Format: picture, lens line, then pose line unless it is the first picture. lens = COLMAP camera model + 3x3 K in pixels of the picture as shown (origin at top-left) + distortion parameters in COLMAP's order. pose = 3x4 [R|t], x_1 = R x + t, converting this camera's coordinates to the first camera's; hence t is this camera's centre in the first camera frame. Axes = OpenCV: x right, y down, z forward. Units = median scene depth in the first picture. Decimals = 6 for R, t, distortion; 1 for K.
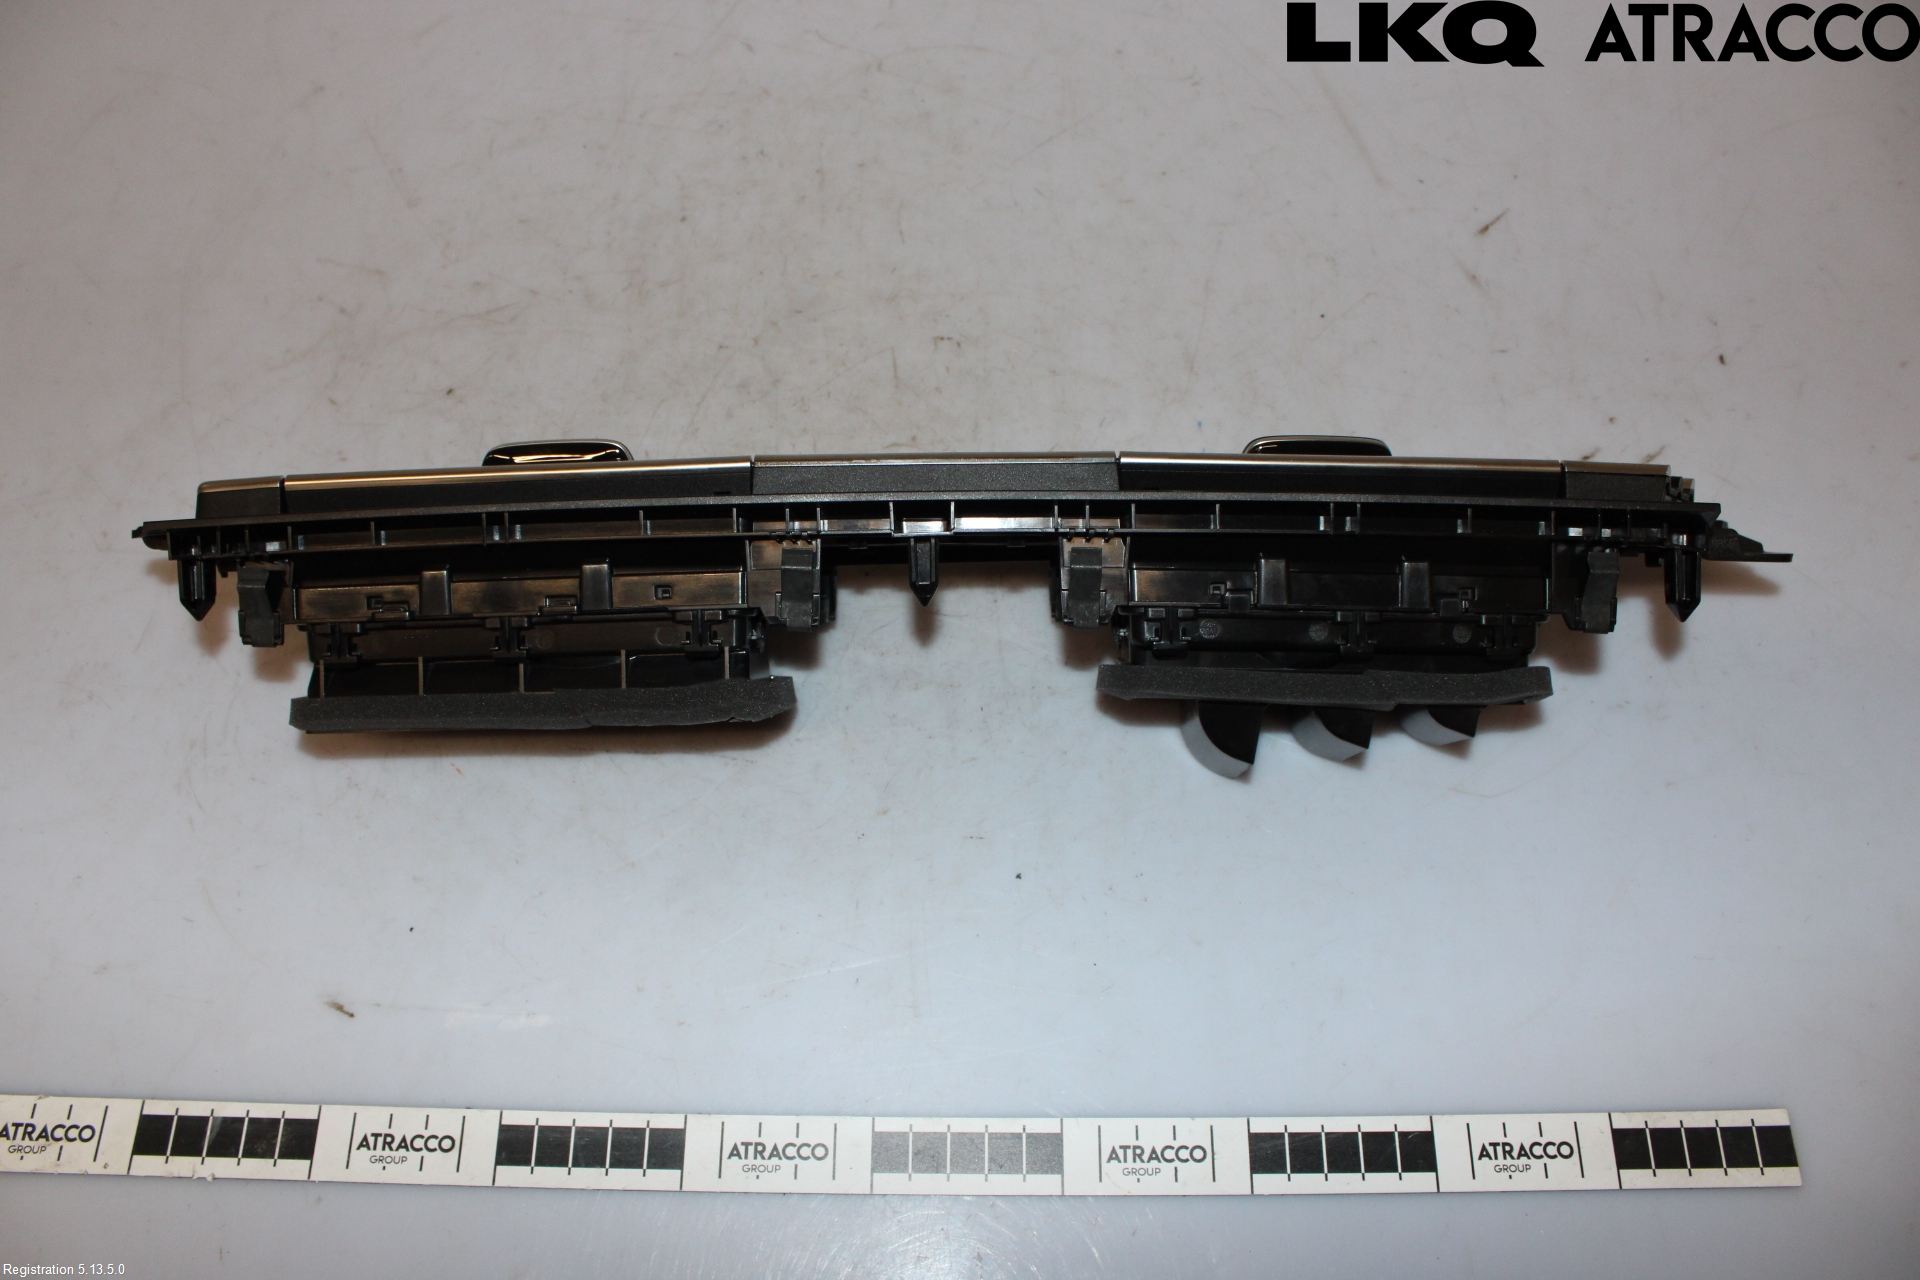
lens RADIAL K [[1545.7, 0, 960.0], [0, 1545.7, 640.0], [0, 0, 1]] dist [-0.184982, 0.142029]
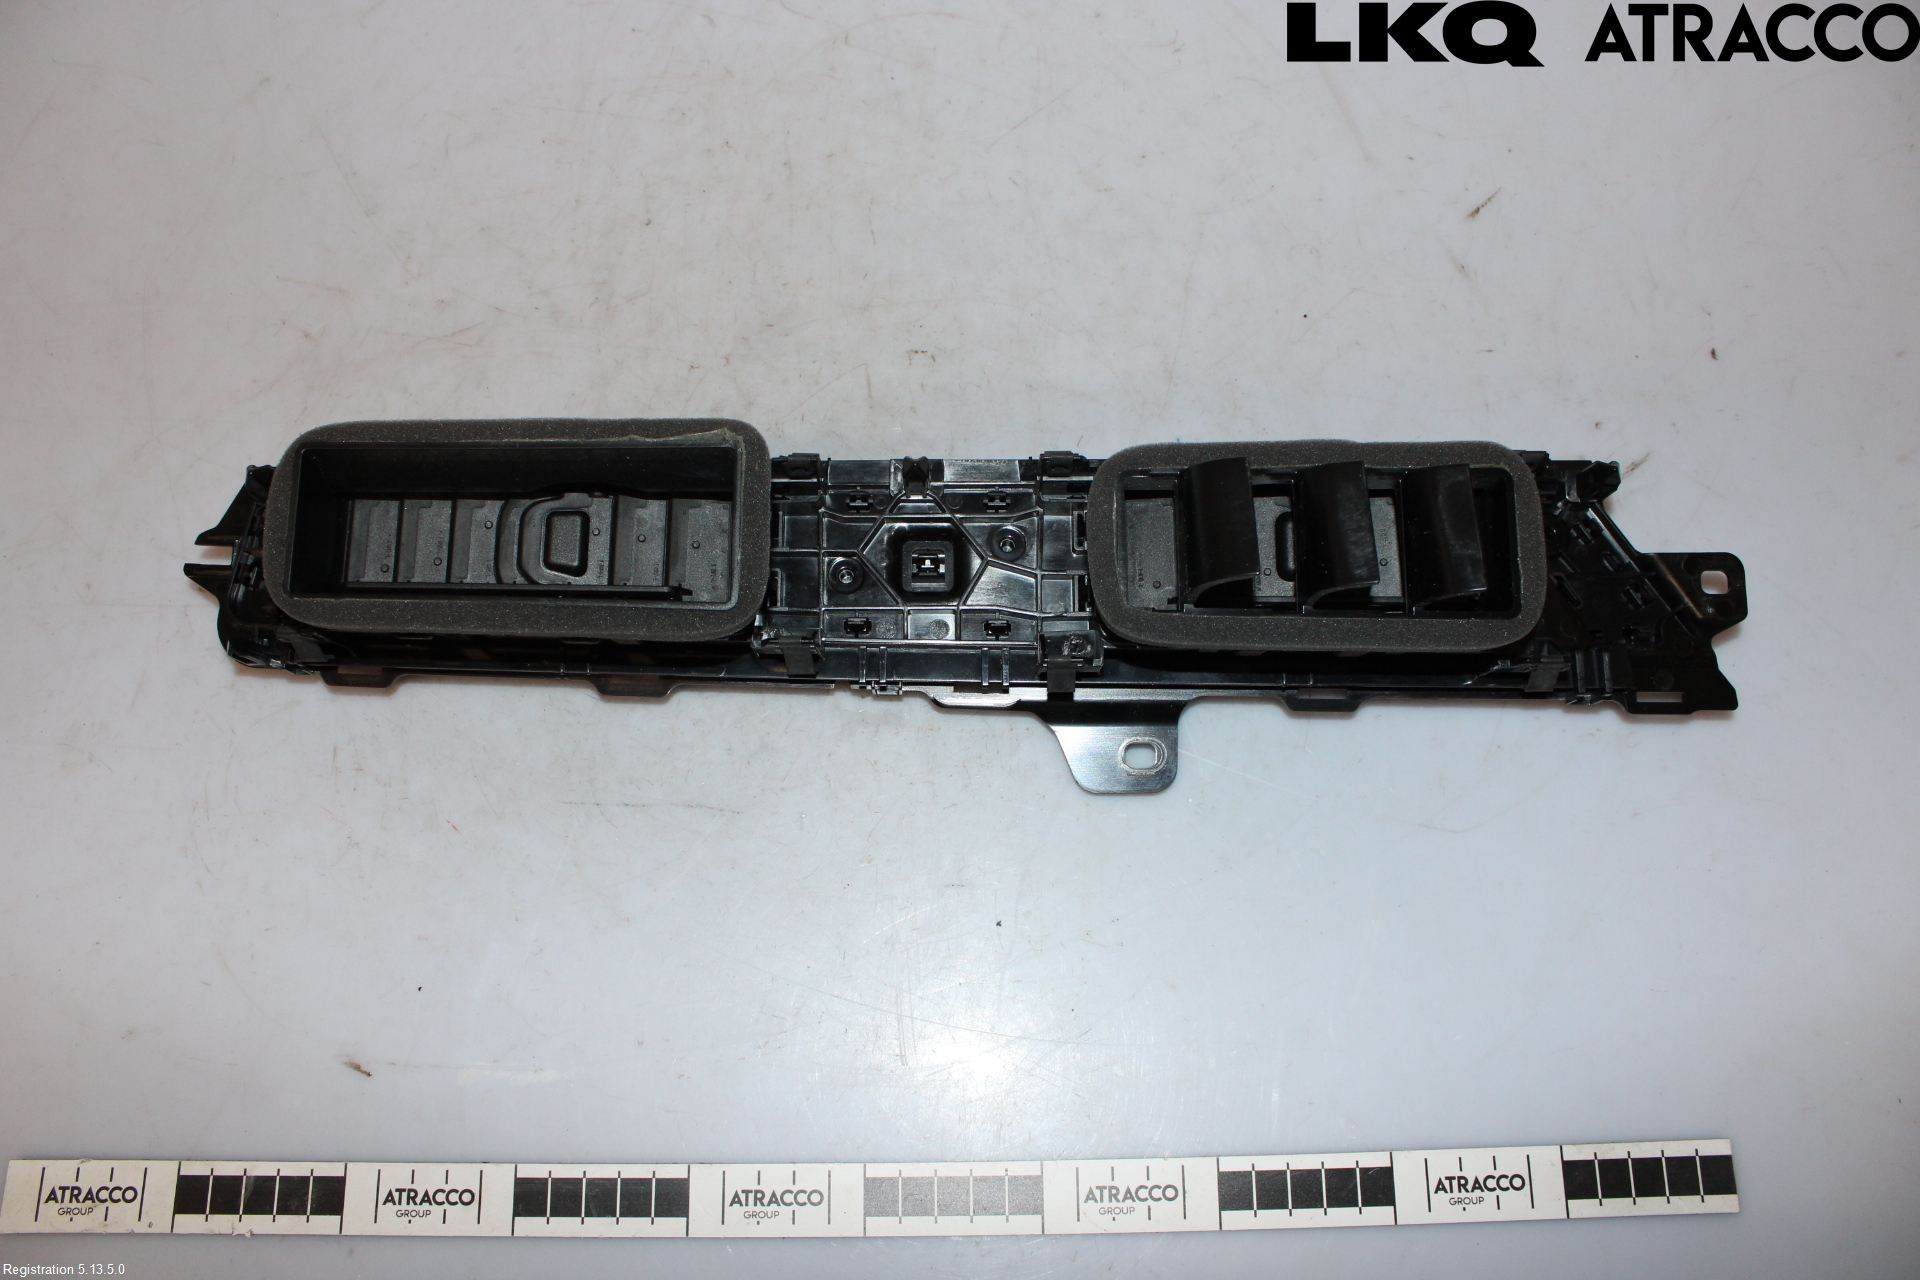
lens RADIAL K [[1545.7, 0, 960.0], [0, 1545.7, 640.0], [0, 0, 1]] dist [-0.184982, 0.142029]
pose [[0.999755, -0.021104, -0.006663, 0.024629], [0.021837, 0.989618, 0.142055, -0.199139], [0.003596, -0.142165, 0.989836, 0.002121]]
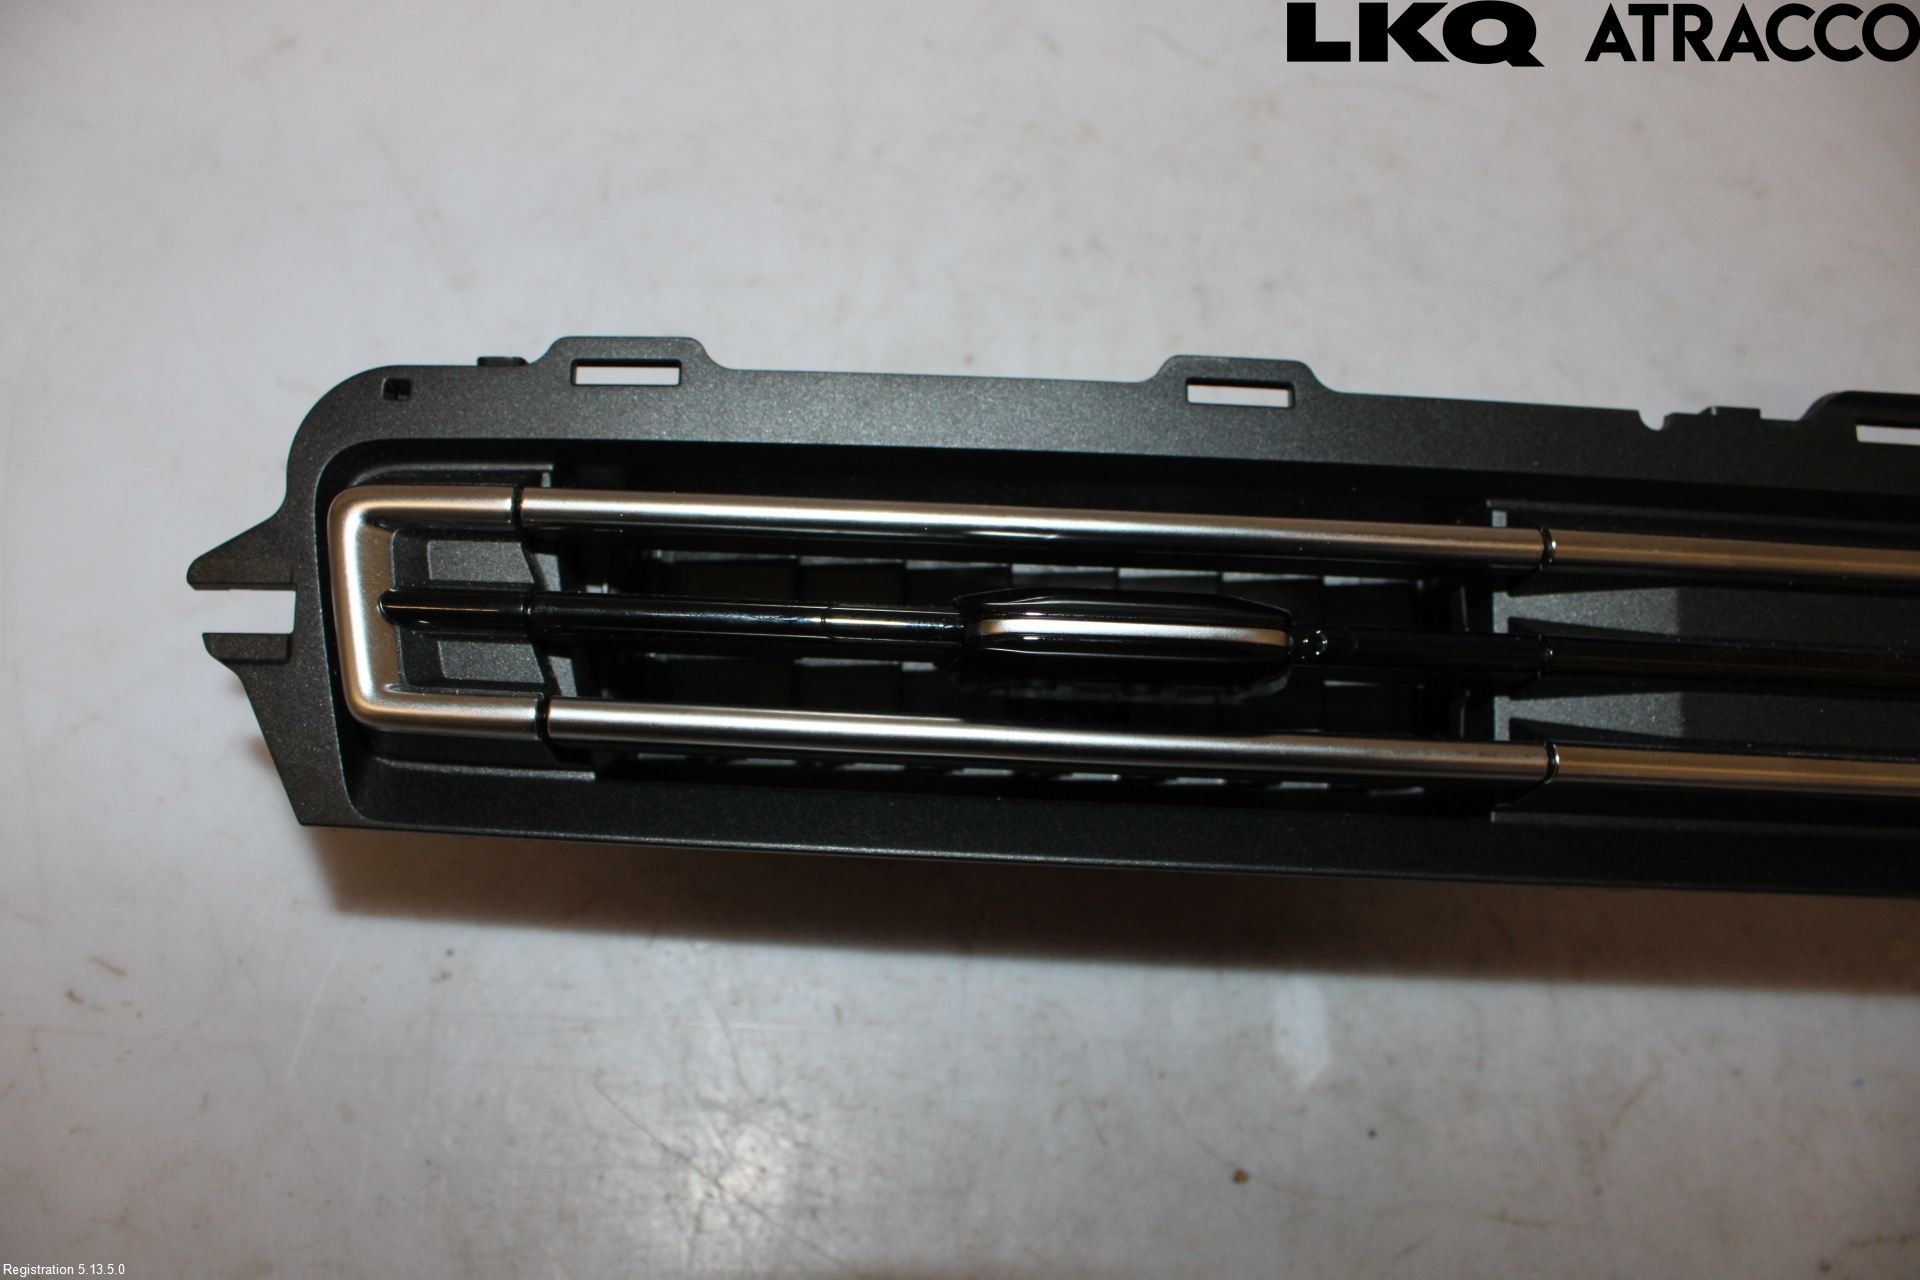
lens RADIAL K [[1545.7, 0, 960.0], [0, 1545.7, 640.0], [0, 0, 1]] dist [-0.184982, 0.142029]
pose [[0.994006, 0.063628, 0.088906, -0.311709], [-0.066701, 0.997259, 0.032031, -0.263797], [-0.086624, -0.037769, 0.995525, 0.601571]]
